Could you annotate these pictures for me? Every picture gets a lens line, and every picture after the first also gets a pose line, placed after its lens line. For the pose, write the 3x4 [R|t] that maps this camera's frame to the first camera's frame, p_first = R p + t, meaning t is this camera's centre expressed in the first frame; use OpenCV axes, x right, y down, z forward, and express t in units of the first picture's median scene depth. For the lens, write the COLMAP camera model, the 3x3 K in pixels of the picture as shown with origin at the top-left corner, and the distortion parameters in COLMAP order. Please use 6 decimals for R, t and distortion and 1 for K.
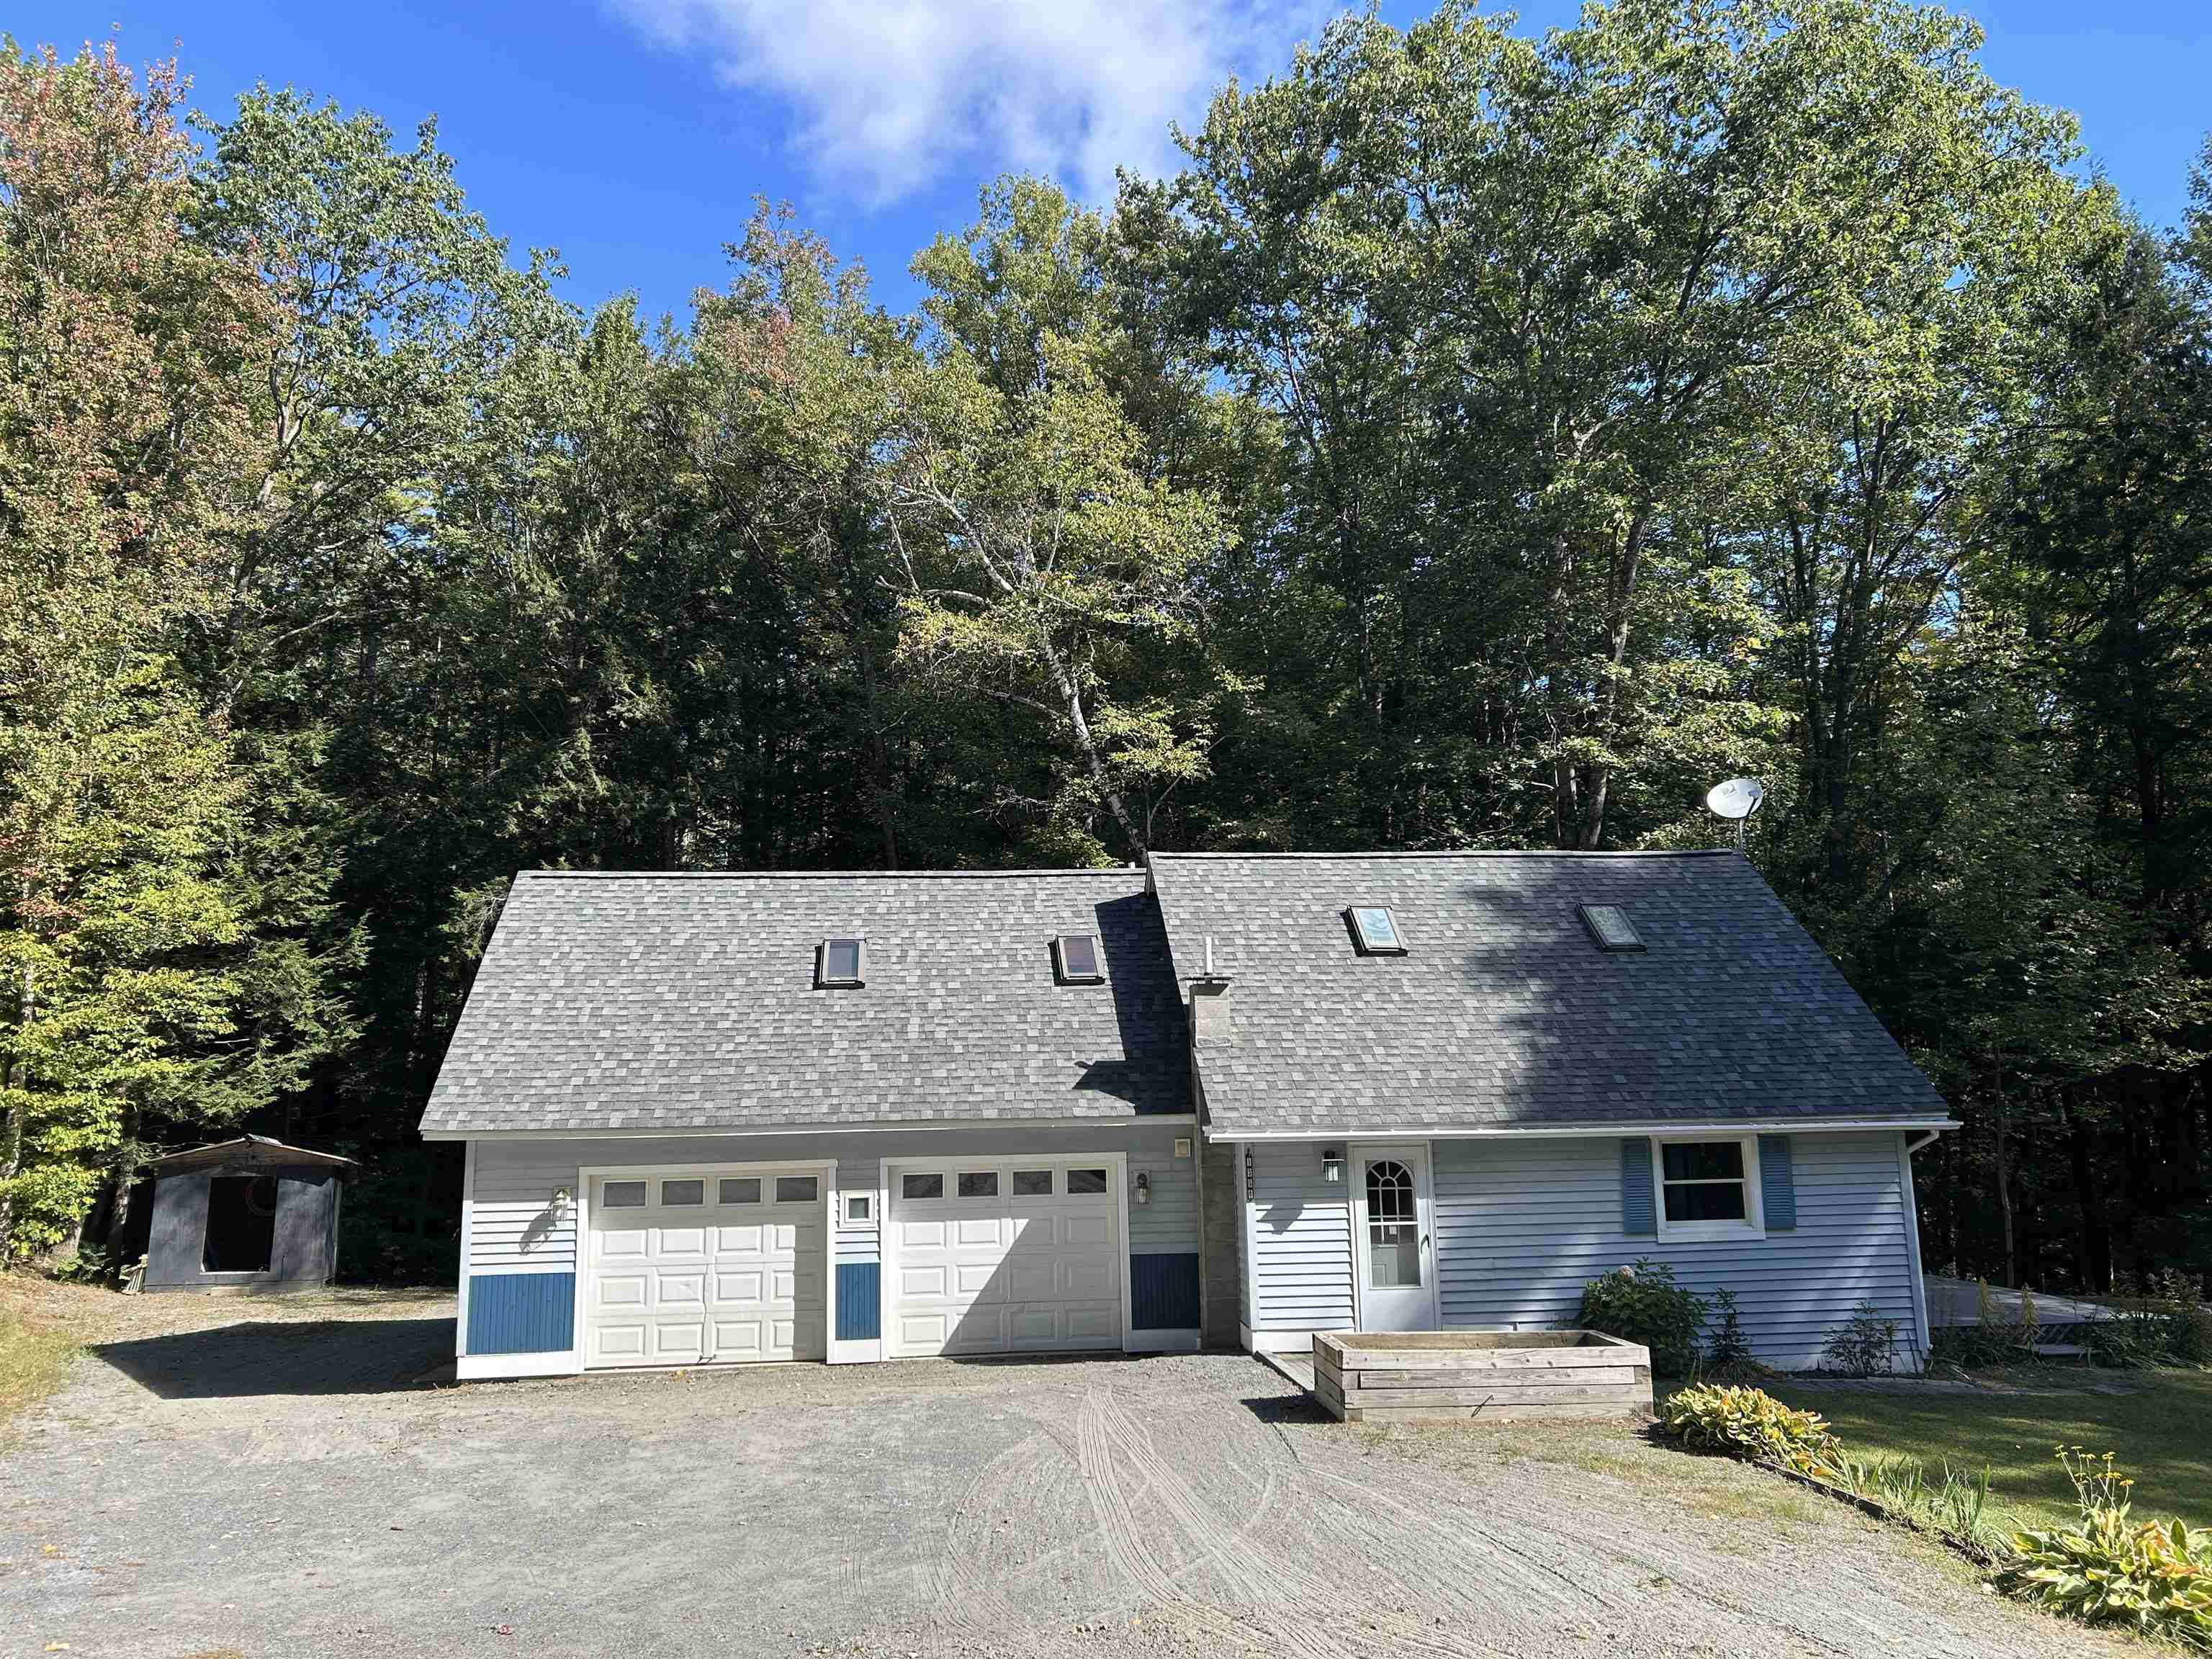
lens RADIAL K [[1654.4, 0, 1109.8], [0, 1654.4, 833.5], [0, 0, 1]] dist [0.069790, -0.078543]
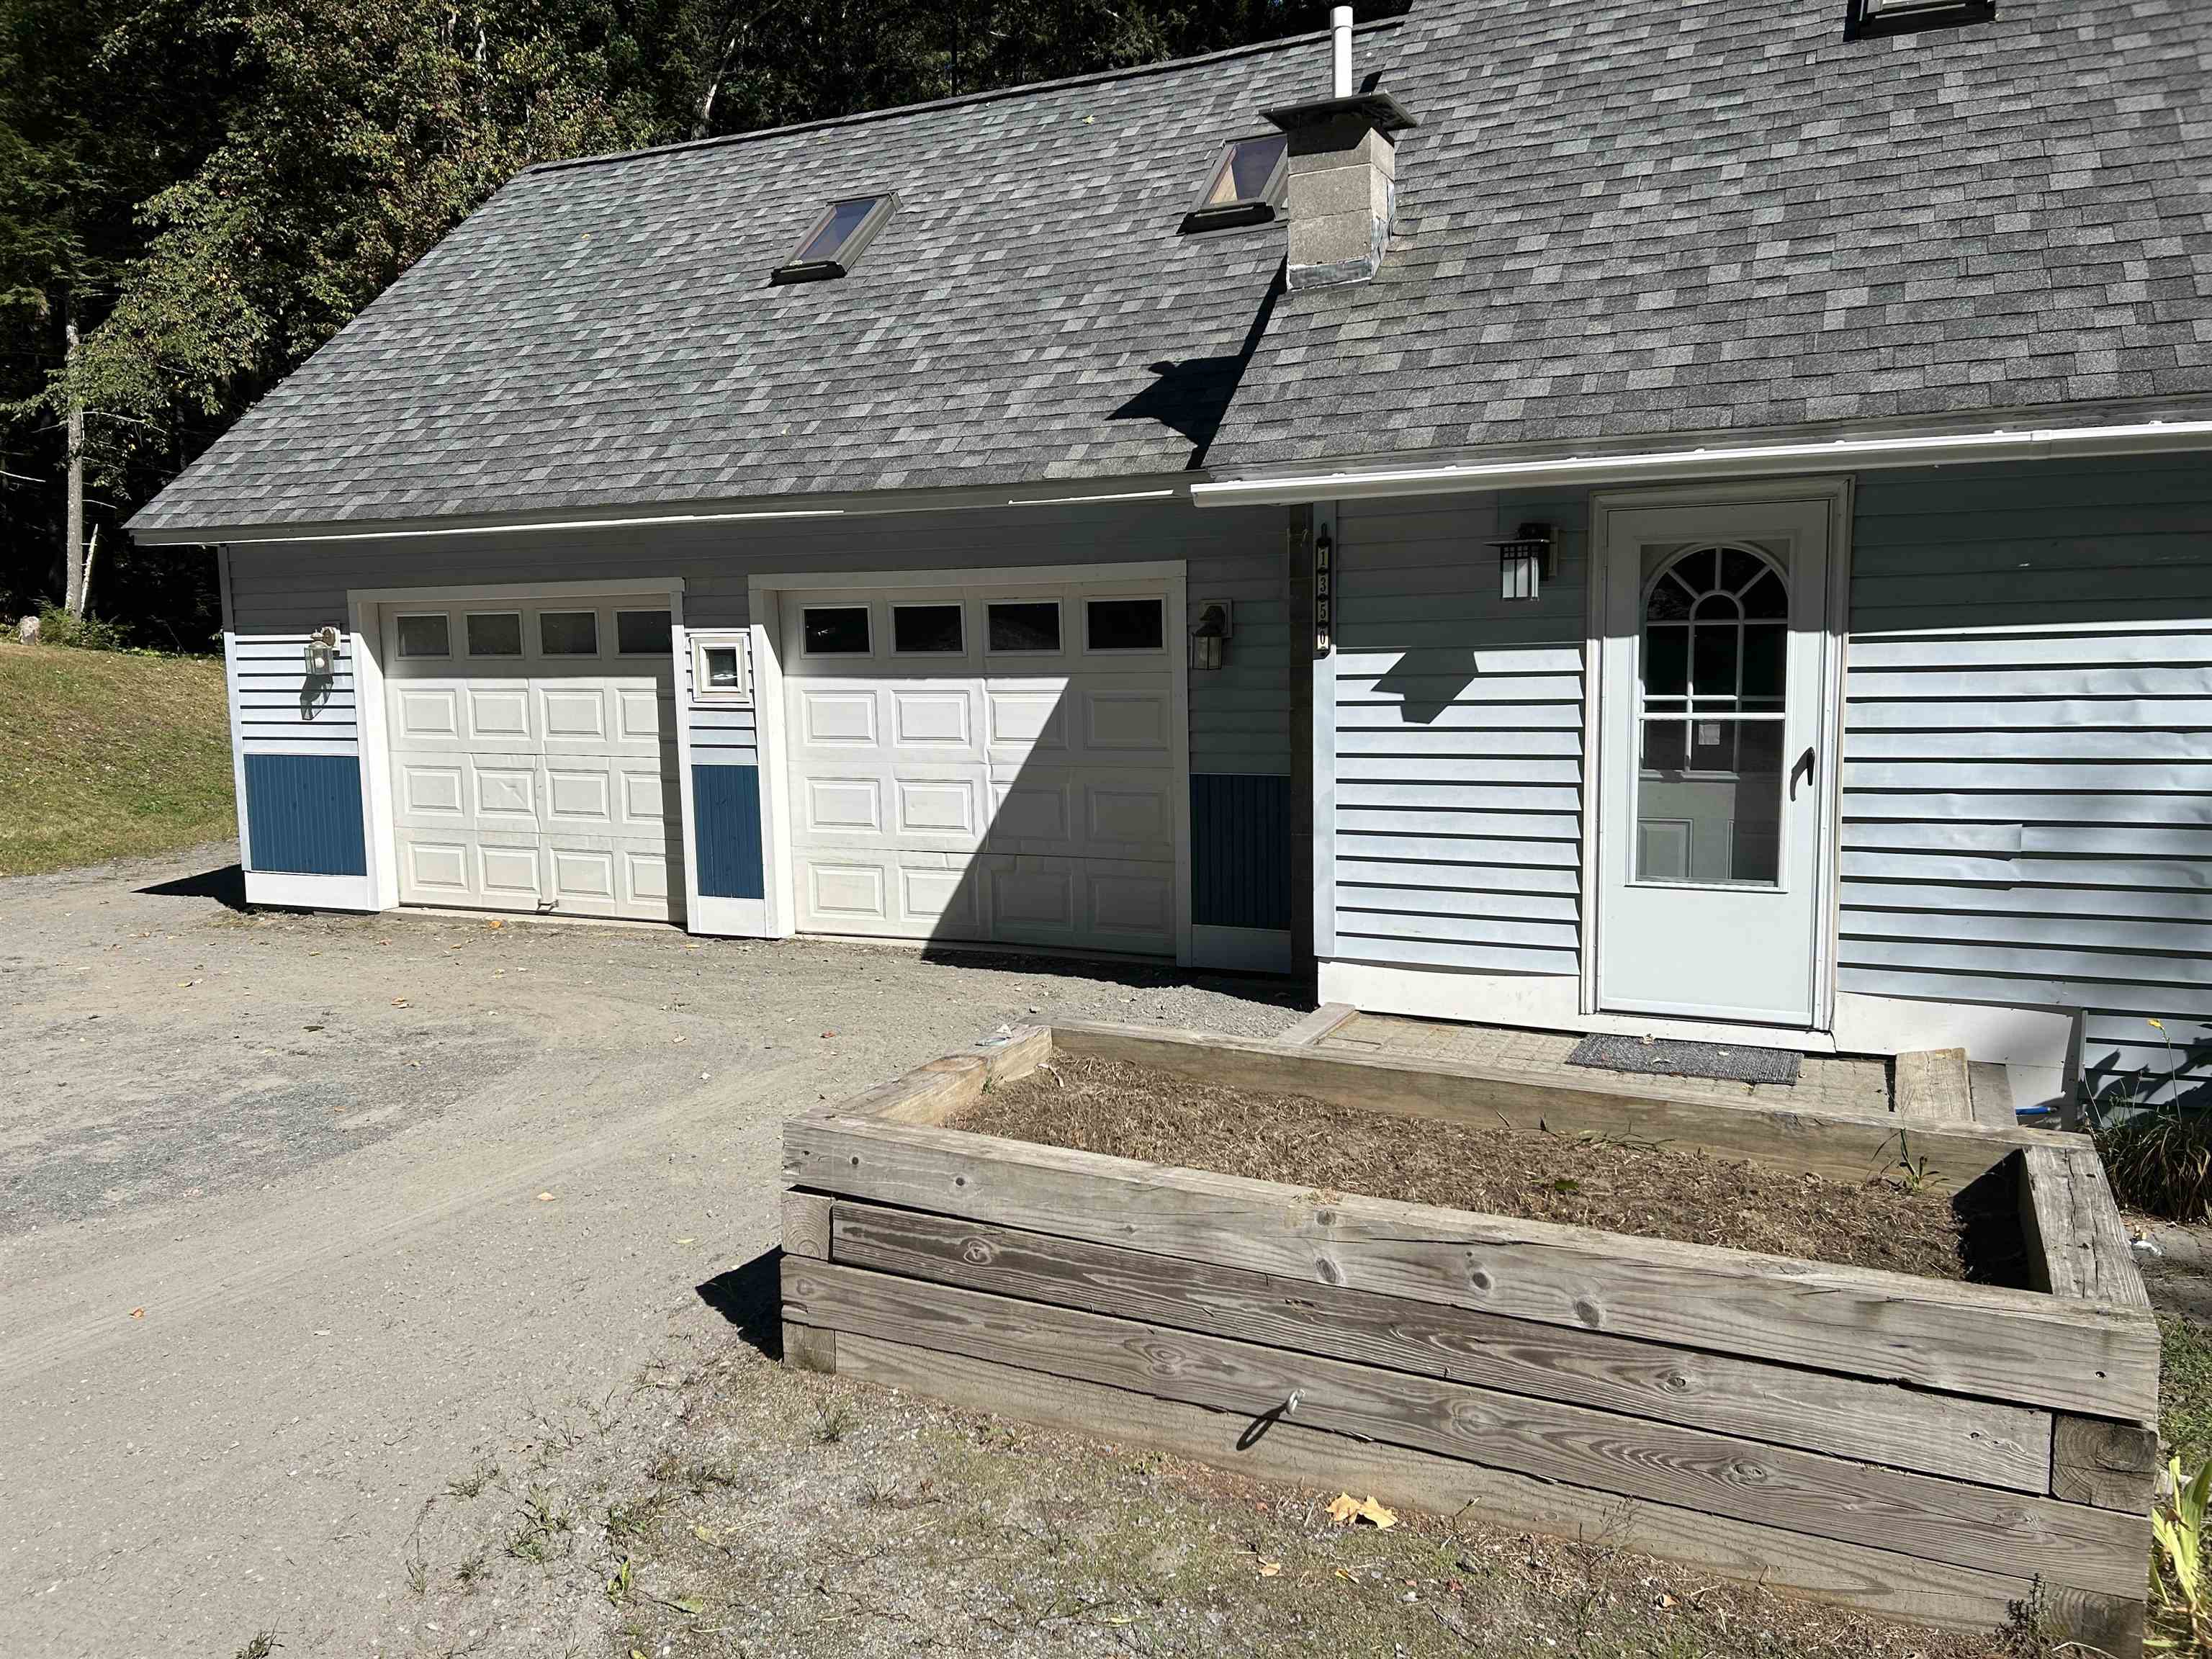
lens RADIAL K [[1654.4, 0, 1102.1], [0, 1654.4, 834.2], [0, 0, 1]] dist [0.069790, -0.078543]
pose [[0.858707, 0.062548, -0.508636, 0.235475], [0.080339, 0.963821, 0.254156, 0.152029], [0.506131, -0.259108, 0.822614, 0.610450]]
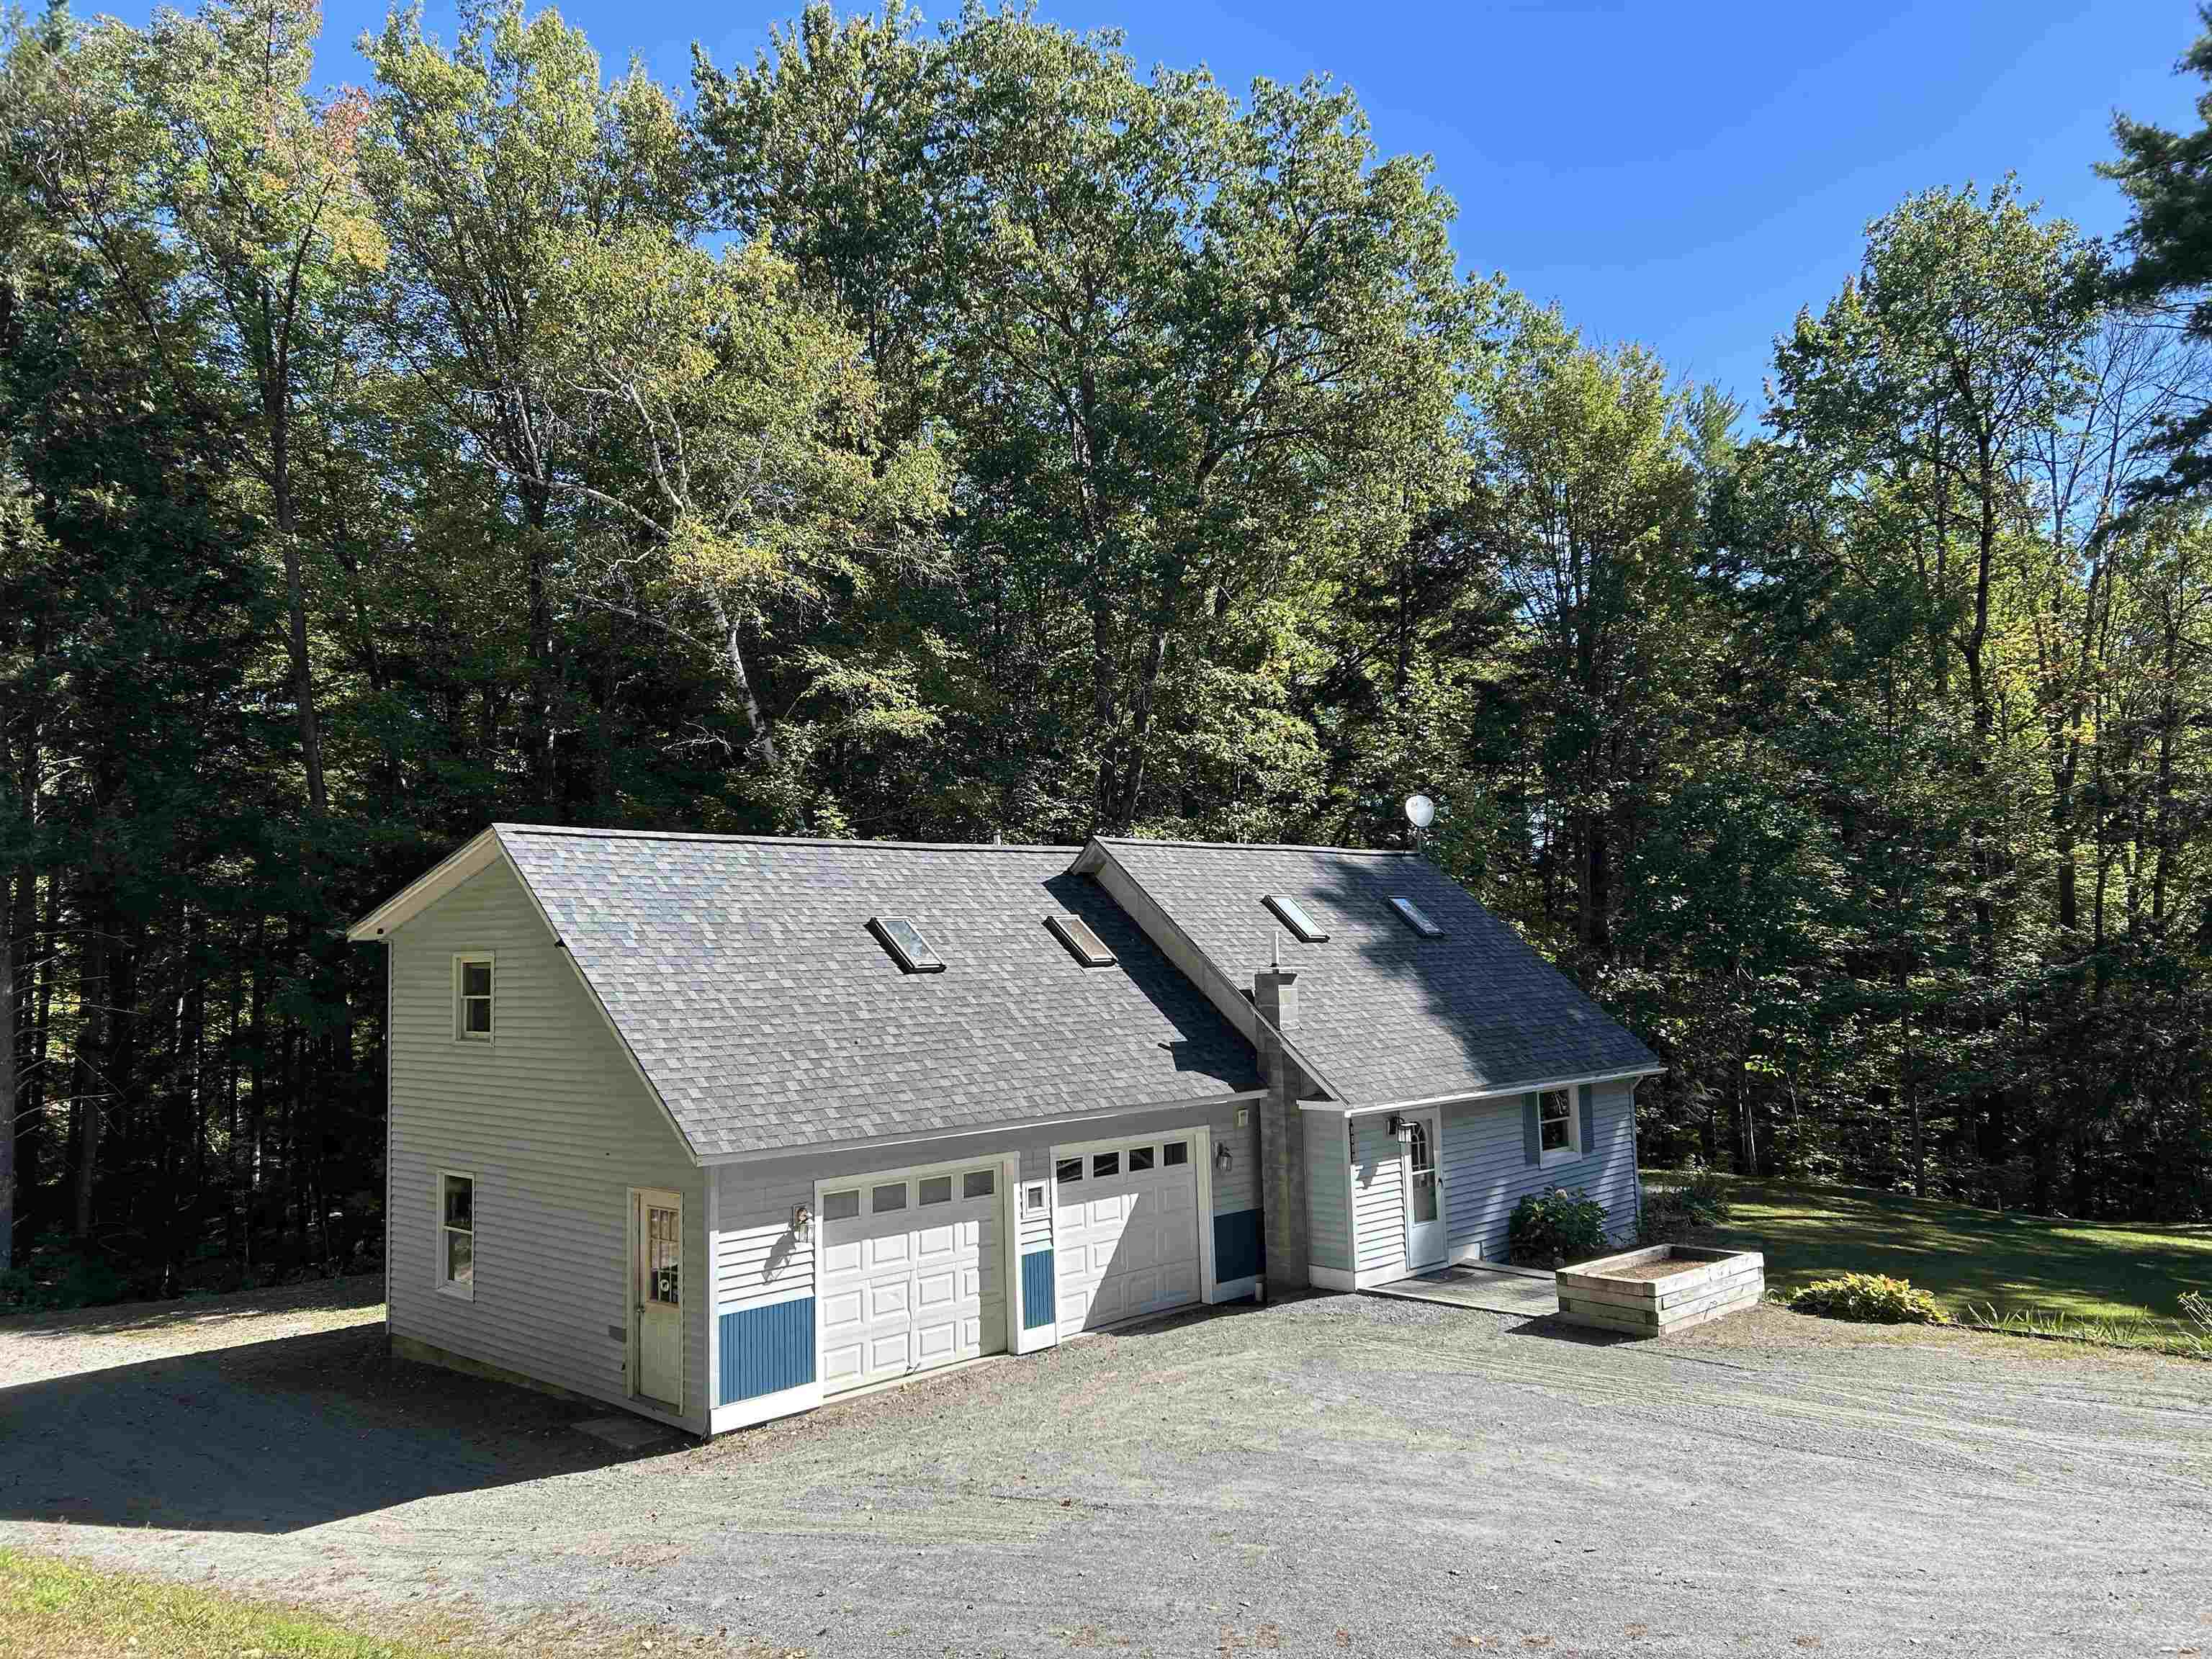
lens RADIAL K [[1654.4, 0, 1088.7], [0, 1654.4, 820.1], [0, 0, 1]] dist [0.069790, -0.078543]
pose [[0.776251, 0.051914, 0.628282, -0.777841], [-0.089240, 0.995617, 0.027992, -0.033945], [-0.624075, -0.077797, 0.777482, 0.218296]]
